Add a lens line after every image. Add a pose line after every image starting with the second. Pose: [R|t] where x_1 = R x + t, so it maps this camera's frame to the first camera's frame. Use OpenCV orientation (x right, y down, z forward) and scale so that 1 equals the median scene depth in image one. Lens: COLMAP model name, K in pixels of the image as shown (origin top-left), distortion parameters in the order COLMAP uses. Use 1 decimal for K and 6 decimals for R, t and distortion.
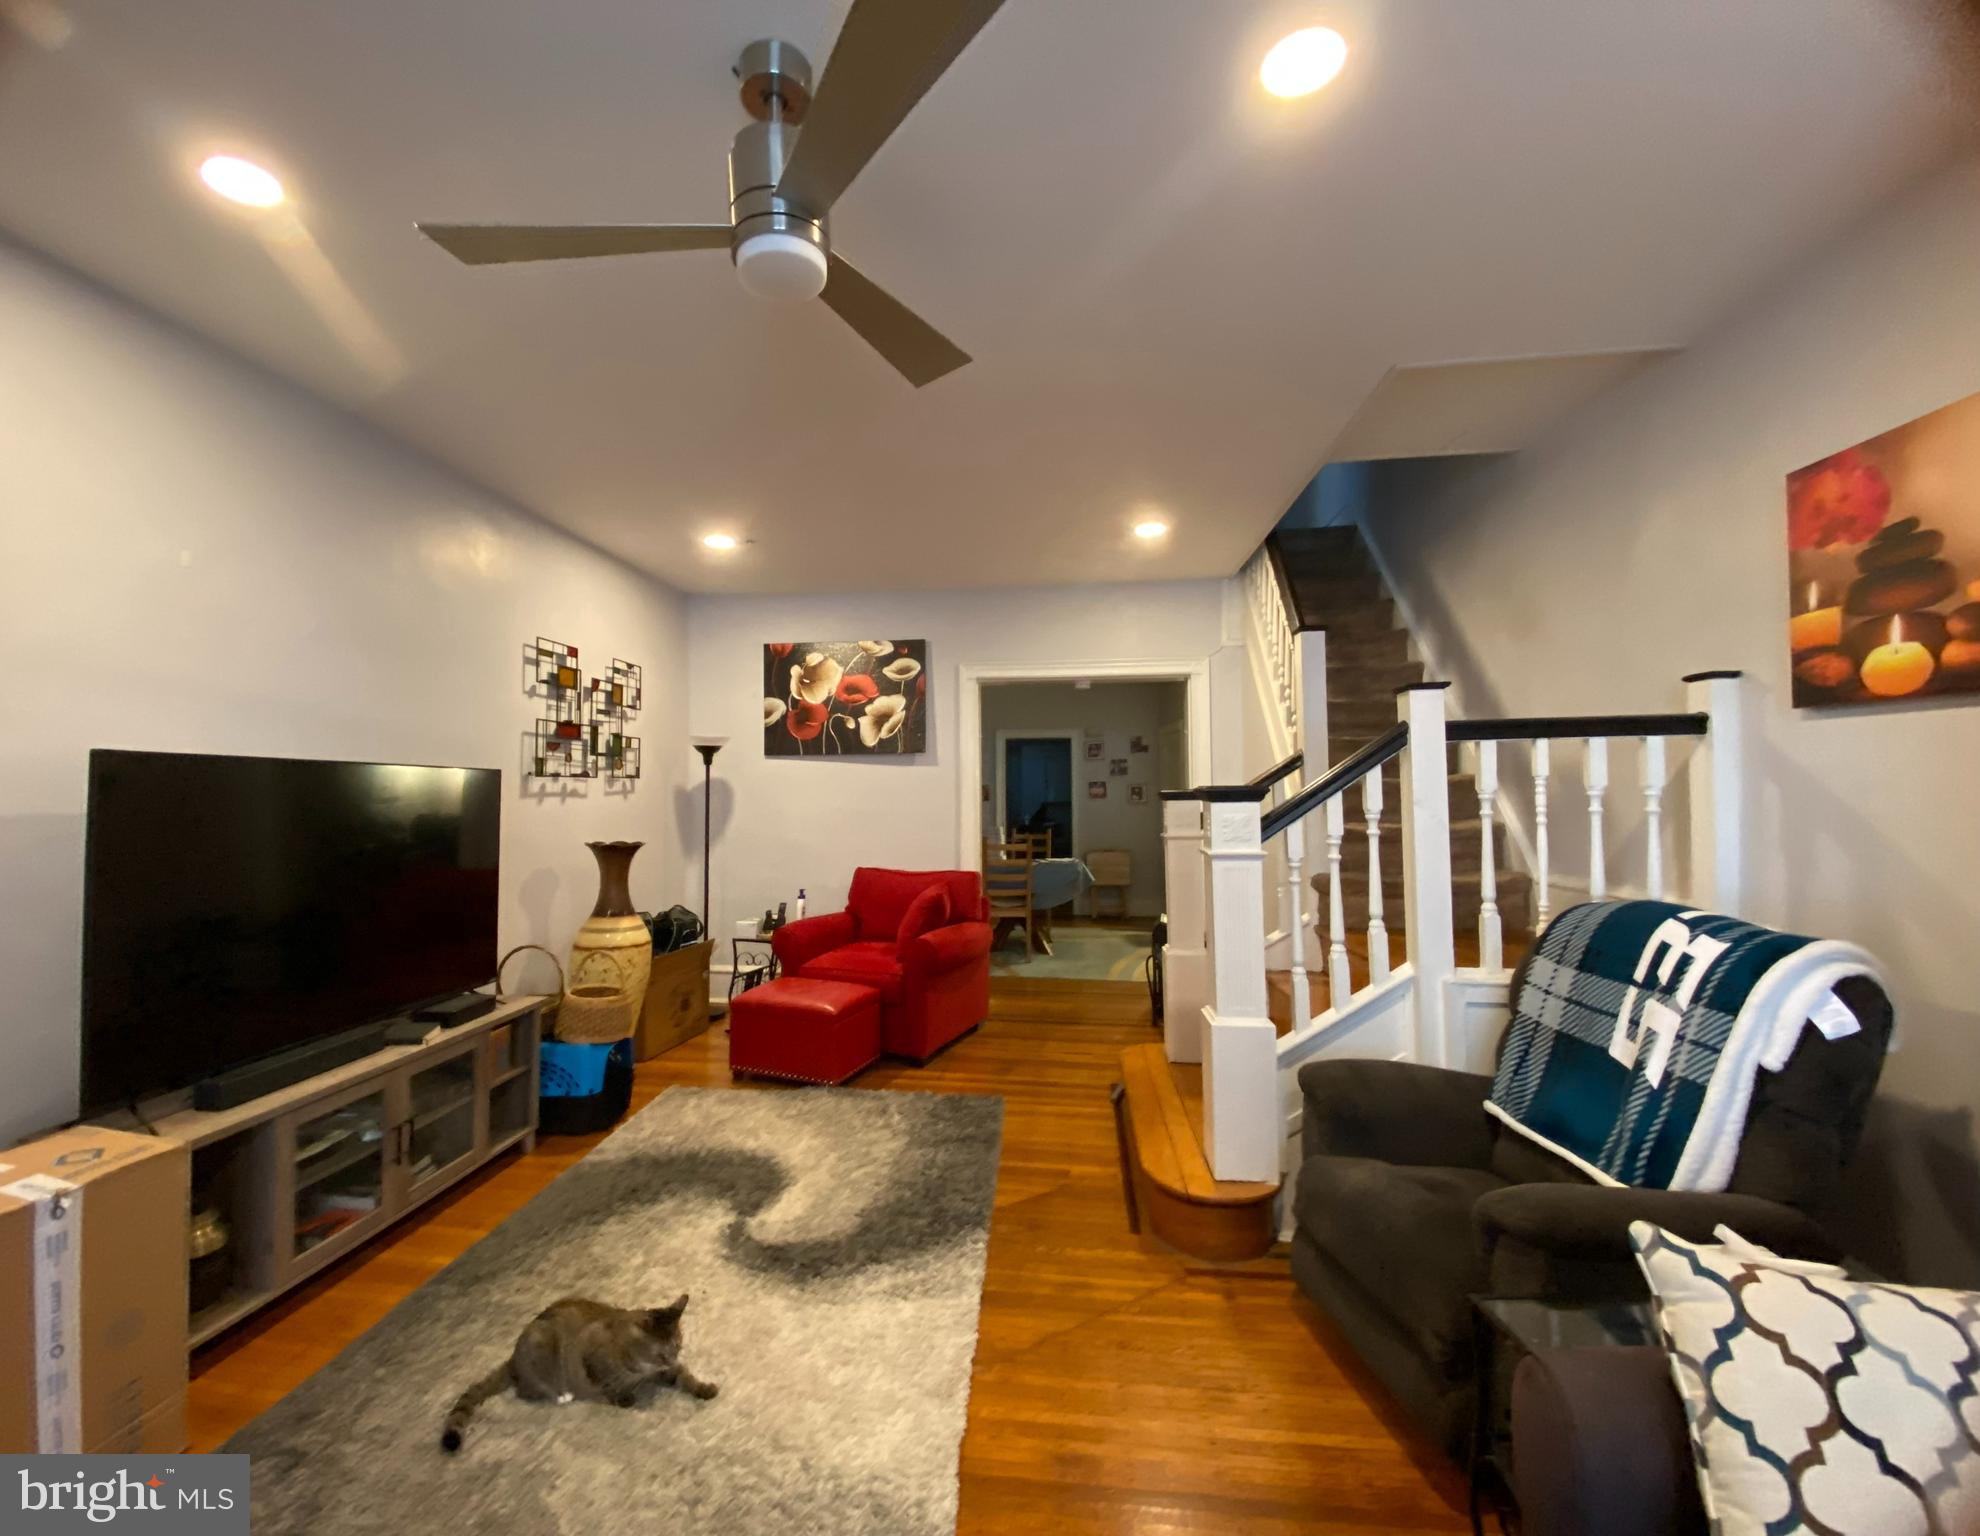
lens RADIAL K [[796.0, 0, 951.6], [0, 796.0, 771.2], [0, 0, 1]] dist [0.018421, -0.000013]
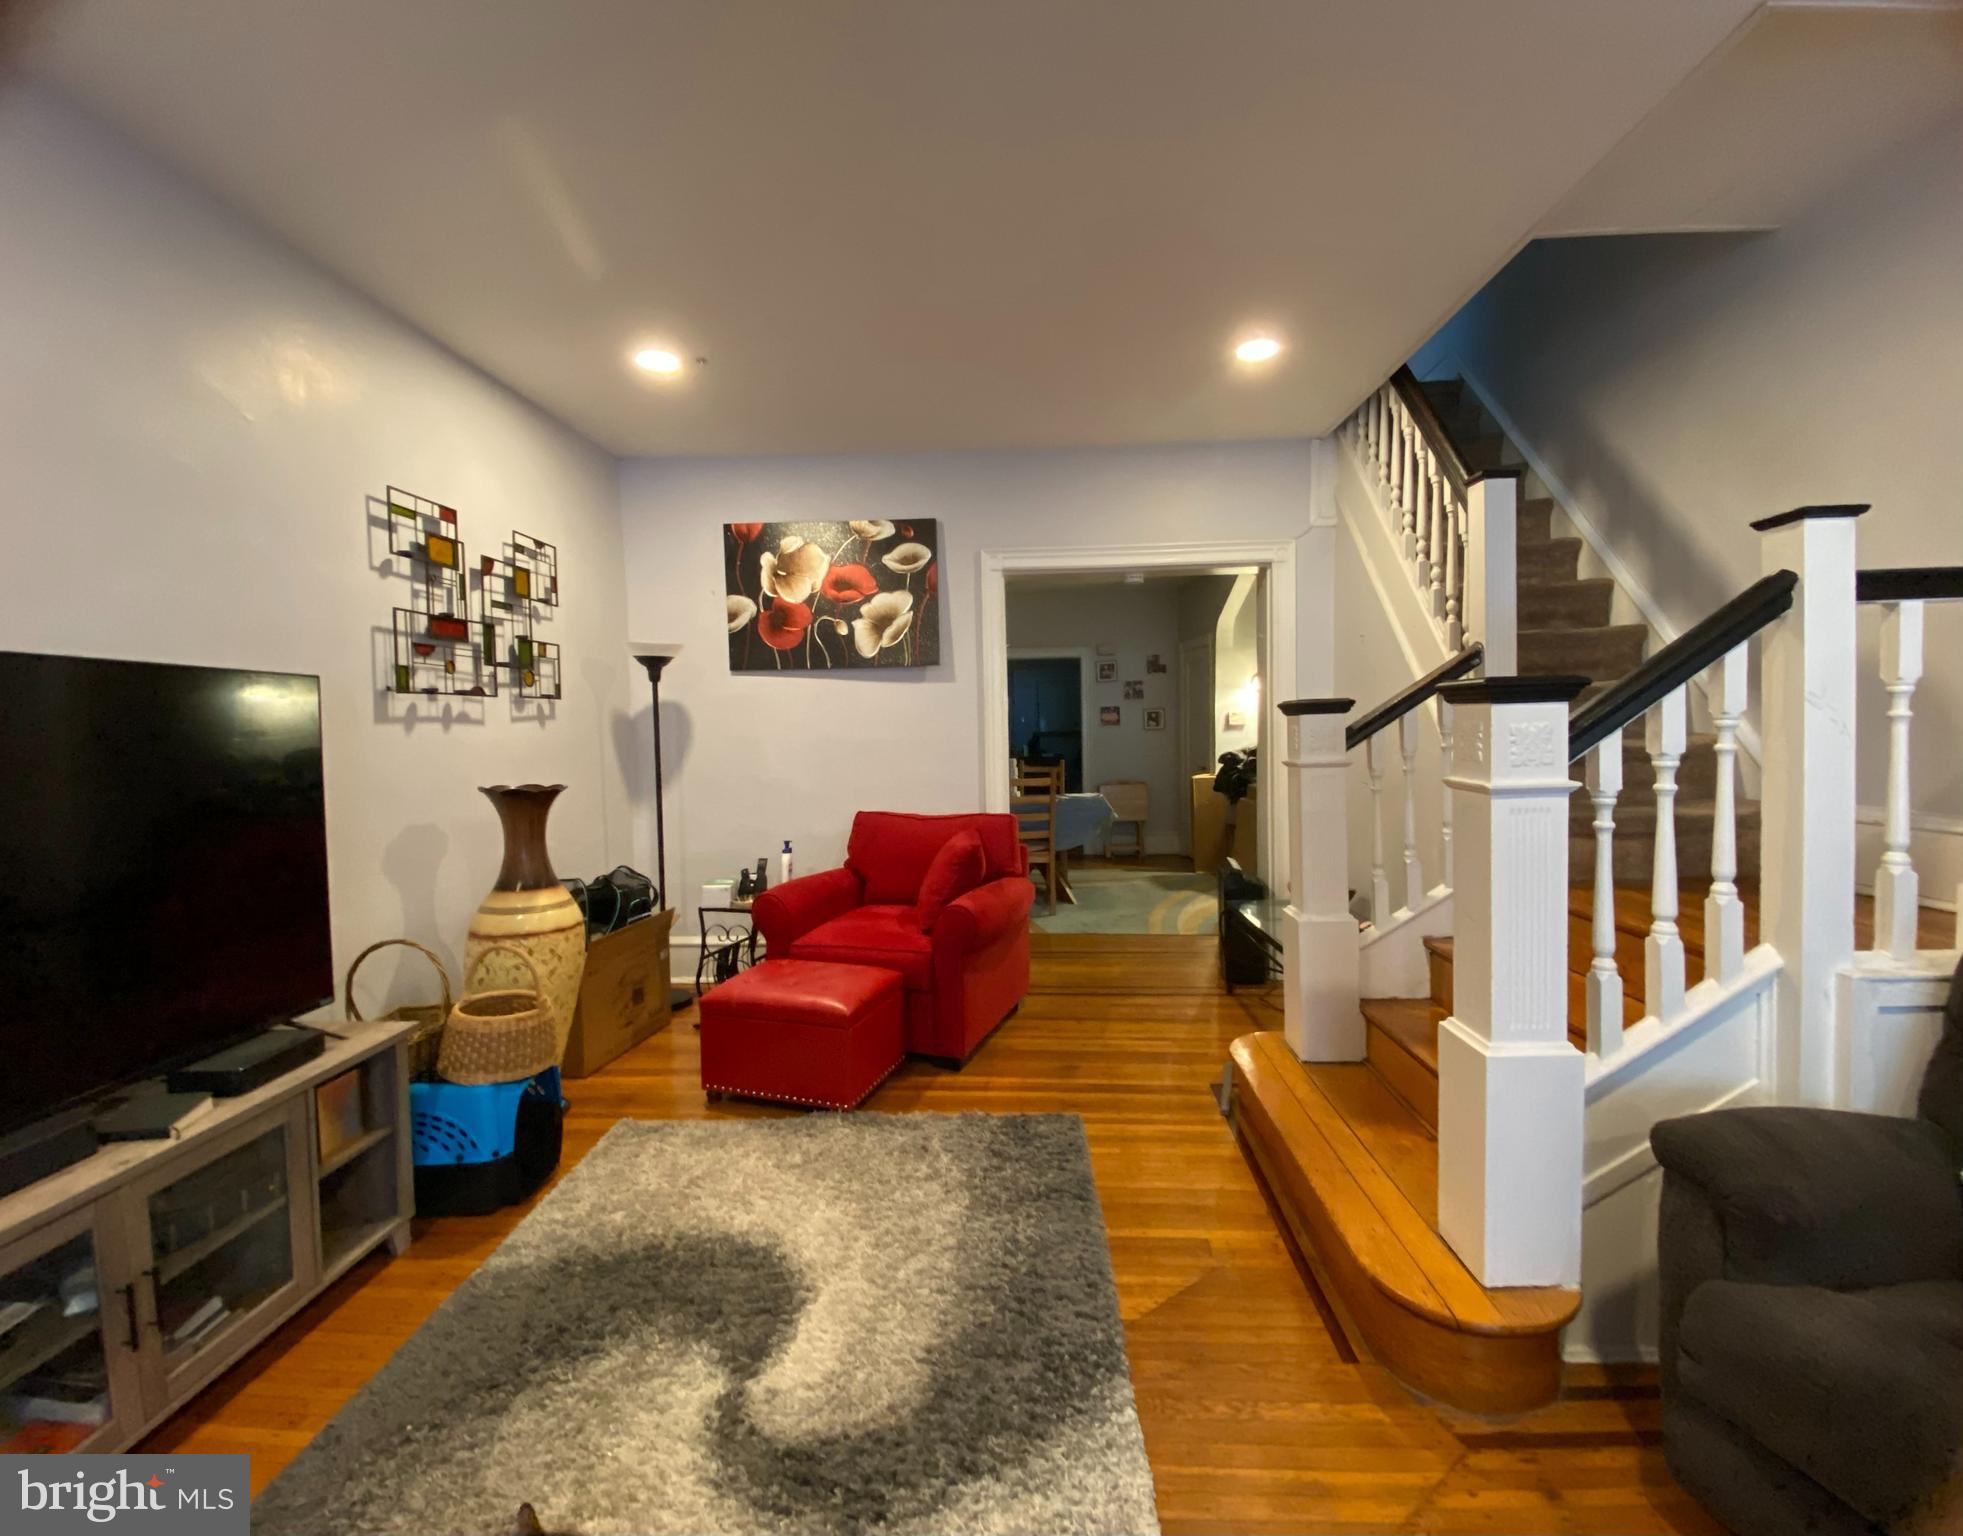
lens RADIAL K [[807.5, 0, 981.5], [0, 807.5, 768.0], [0, 0, 1]] dist [0.022199, -0.019489]
pose [[0.996752, -0.018013, 0.078493, -0.074292], [0.011892, 0.996901, 0.077759, 0.022644], [-0.079651, -0.076573, 0.993877, 0.257722]]
